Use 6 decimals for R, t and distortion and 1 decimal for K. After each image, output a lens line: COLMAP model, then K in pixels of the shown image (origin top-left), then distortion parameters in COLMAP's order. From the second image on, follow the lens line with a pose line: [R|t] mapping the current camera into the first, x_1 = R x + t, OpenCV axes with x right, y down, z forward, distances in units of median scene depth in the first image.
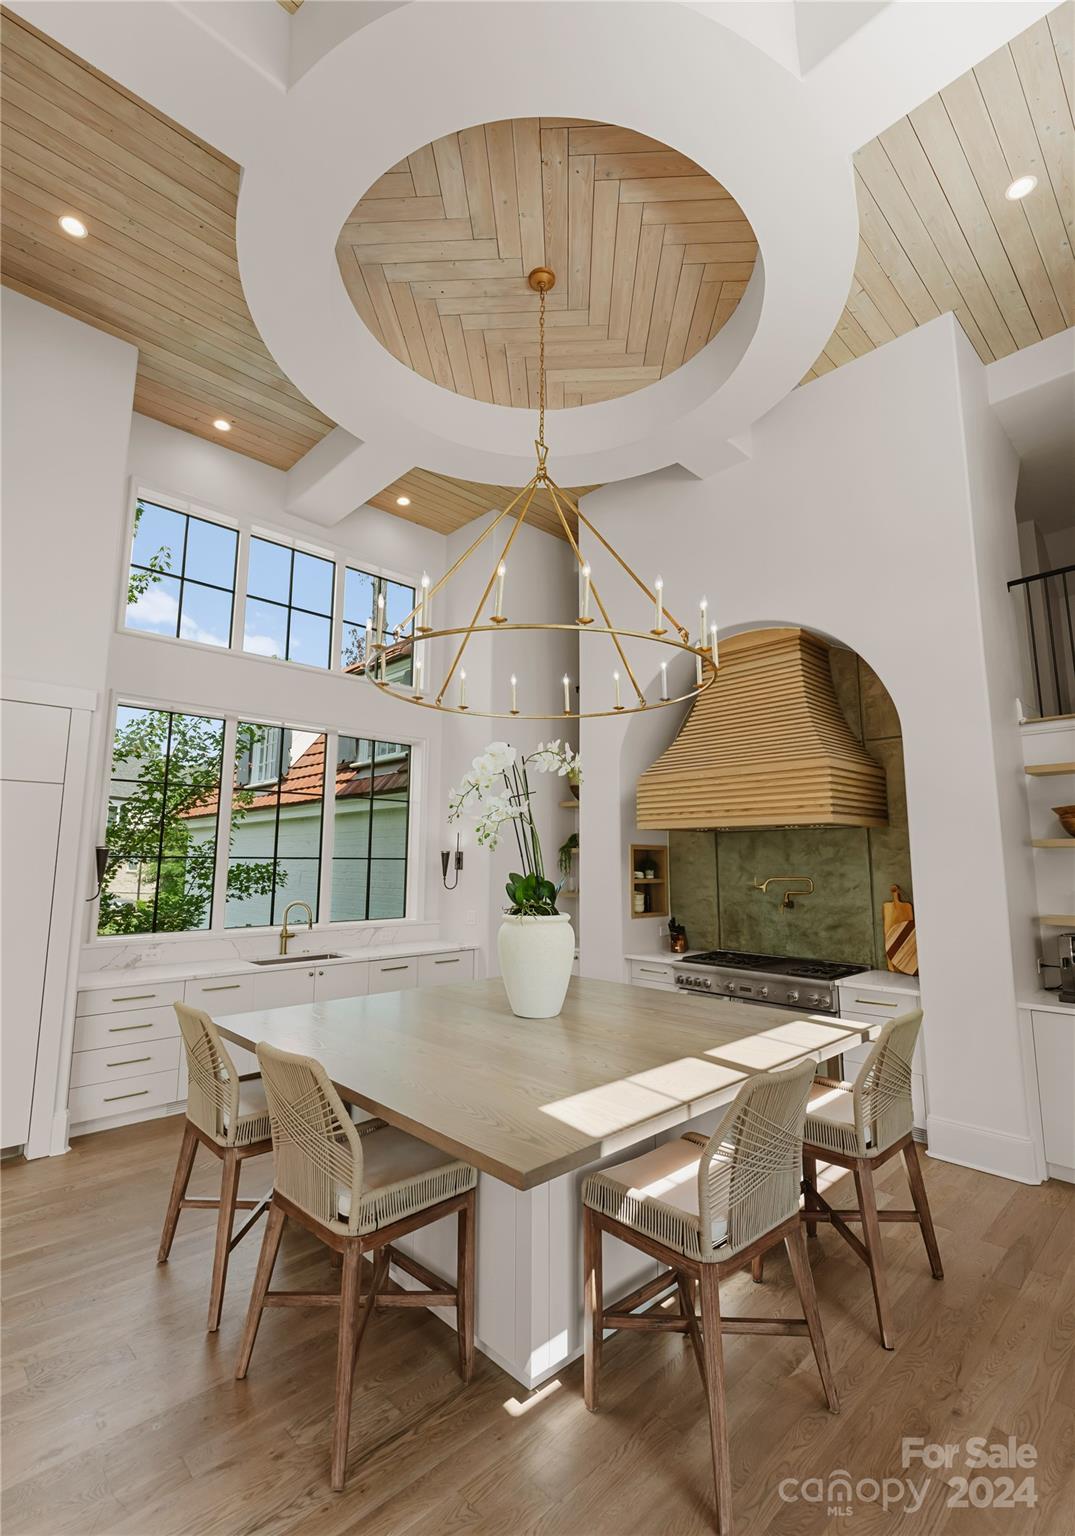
lens RADIAL K [[686.6, 0, 525.5], [0, 686.6, 763.1], [0, 0, 1]] dist [-0.002210, 0.000600]
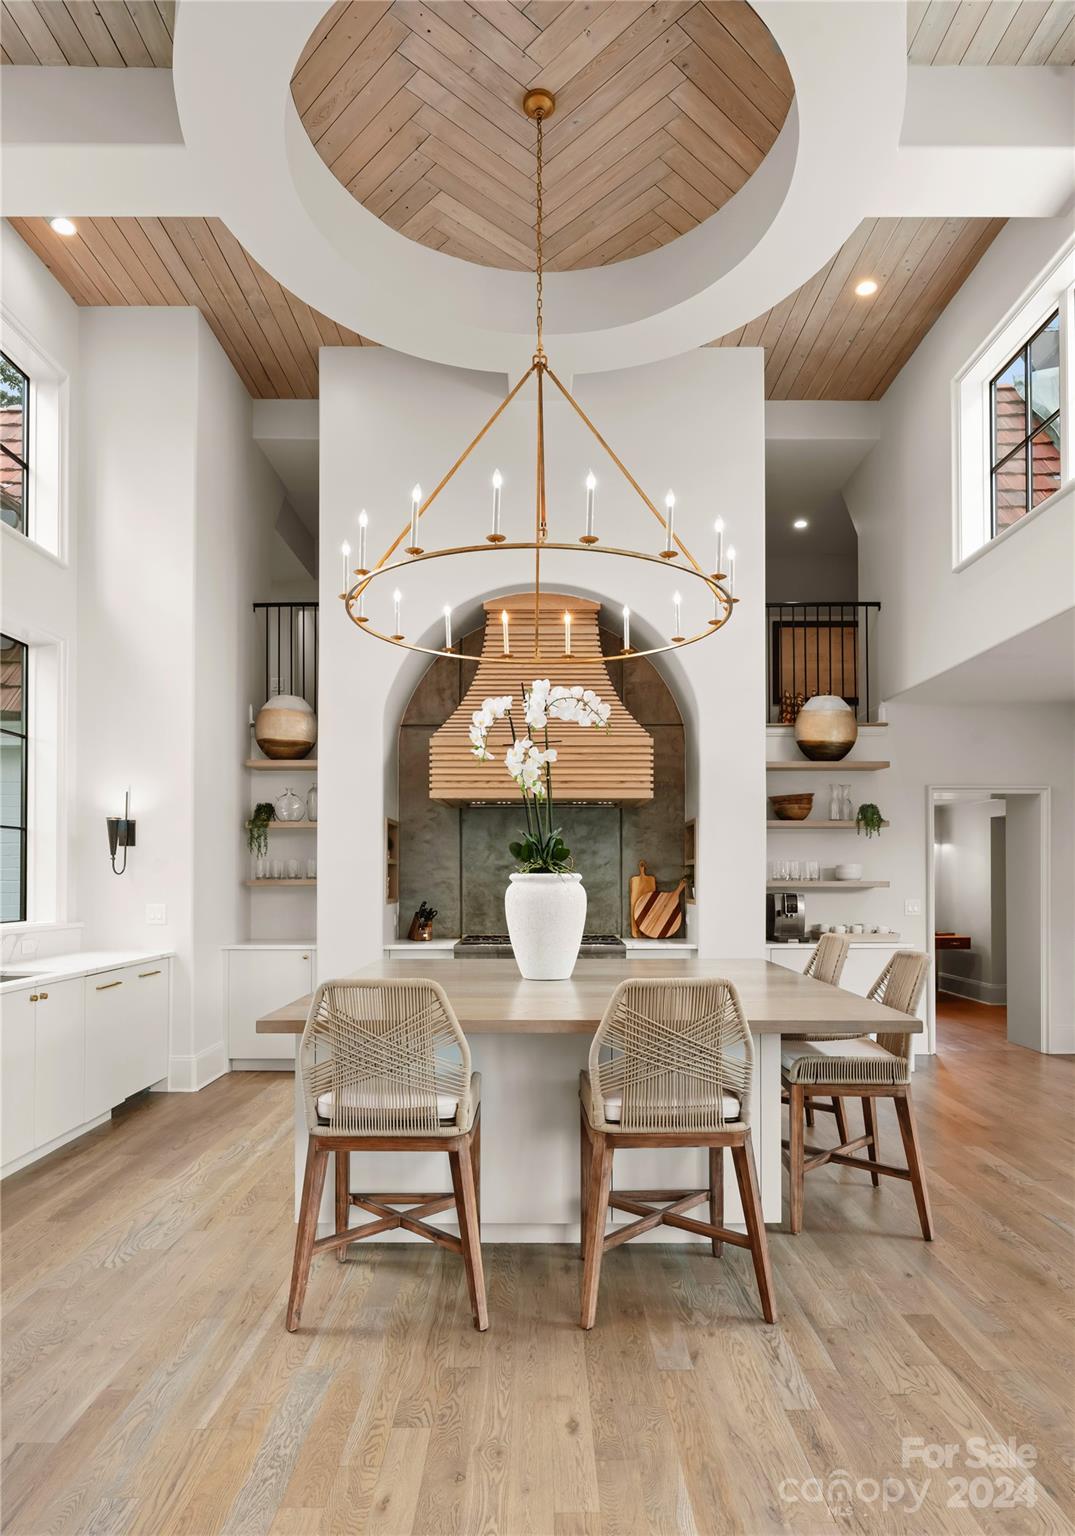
lens RADIAL K [[929.1, 0, 522.5], [0, 929.1, 870.0], [0, 0, 1]] dist [0.000836, -0.001190]
pose [[0.680764, 0.001370, 0.732502, -0.627949], [-0.099403, 0.990921, 0.090528, 0.071548], [-0.725727, -0.134441, 0.674719, 0.125365]]
